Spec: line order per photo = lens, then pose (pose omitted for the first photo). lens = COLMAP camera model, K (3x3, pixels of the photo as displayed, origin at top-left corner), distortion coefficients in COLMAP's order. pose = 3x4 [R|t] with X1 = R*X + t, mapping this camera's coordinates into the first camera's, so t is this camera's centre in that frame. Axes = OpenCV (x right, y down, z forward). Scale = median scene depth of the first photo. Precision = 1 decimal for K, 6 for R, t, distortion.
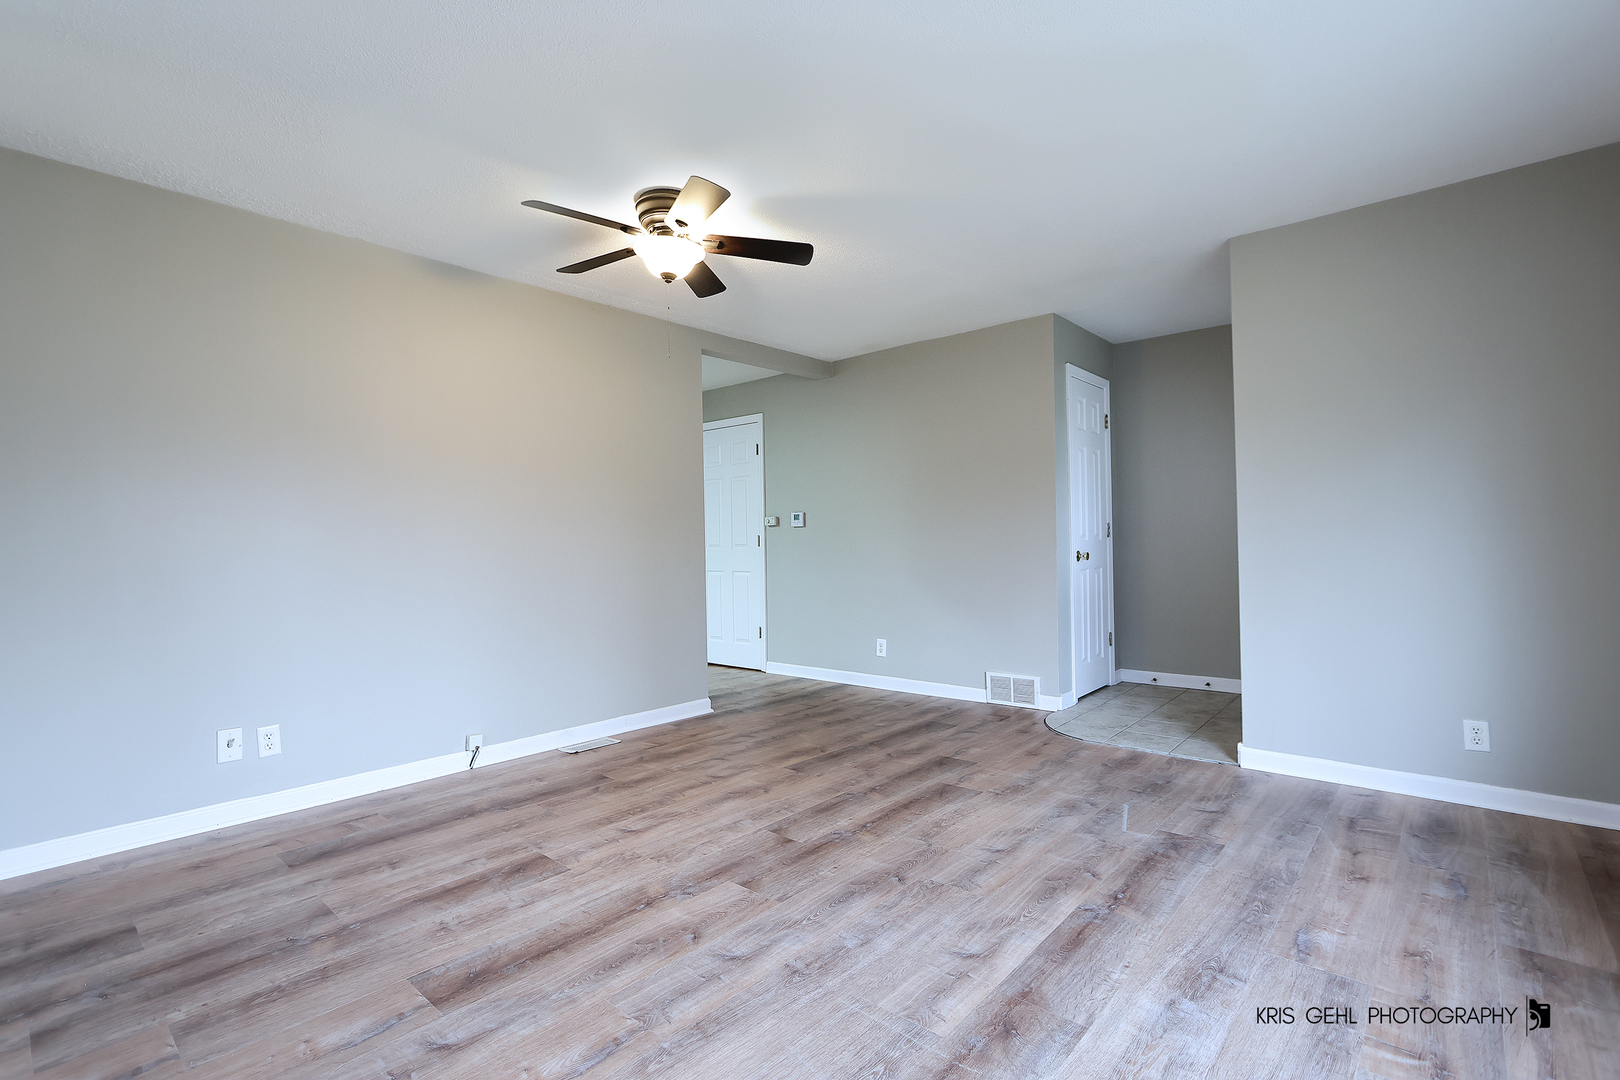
lens RADIAL K [[748.1, 0, 806.3], [0, 748.1, 541.6], [0, 0, 1]] dist [-0.001846, -0.000428]
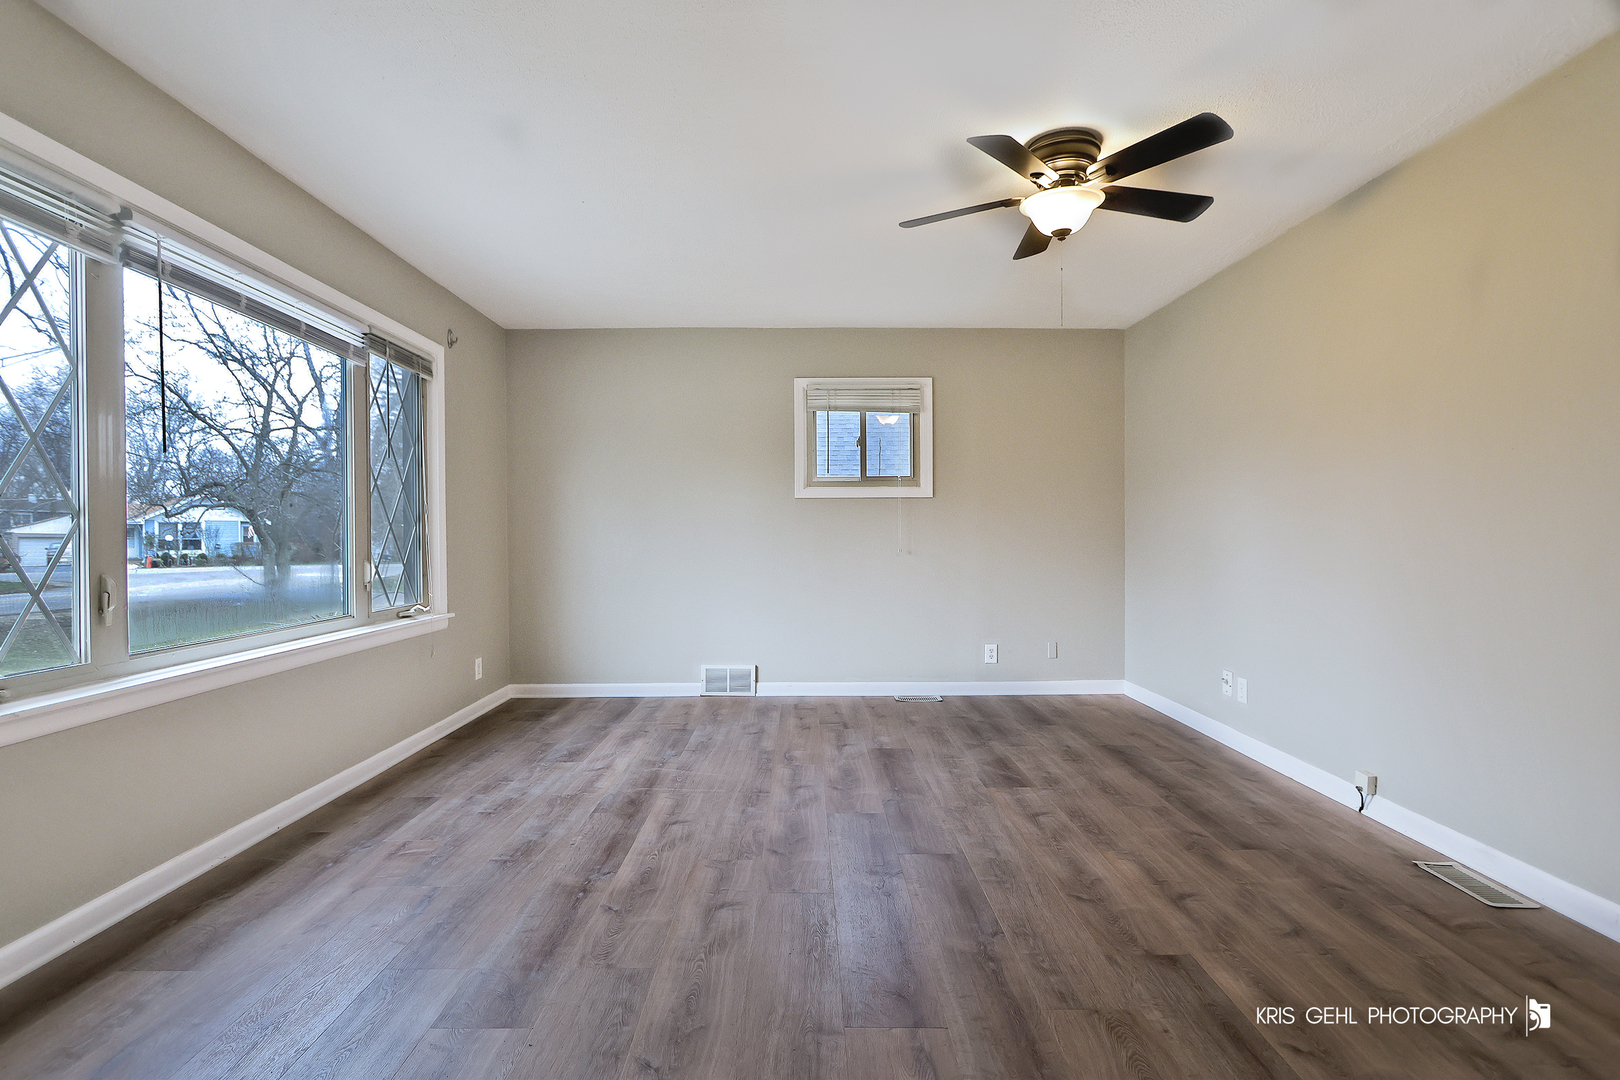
lens RADIAL K [[748.1, 0, 807.9], [0, 748.1, 537.2], [0, 0, 1]] dist [-0.001846, -0.000428]
pose [[-0.748281, 0.021594, -0.663030, 0.798652], [0.014609, 0.999764, 0.016075, -0.020954], [0.663221, 0.002343, -0.748420, 1.840815]]
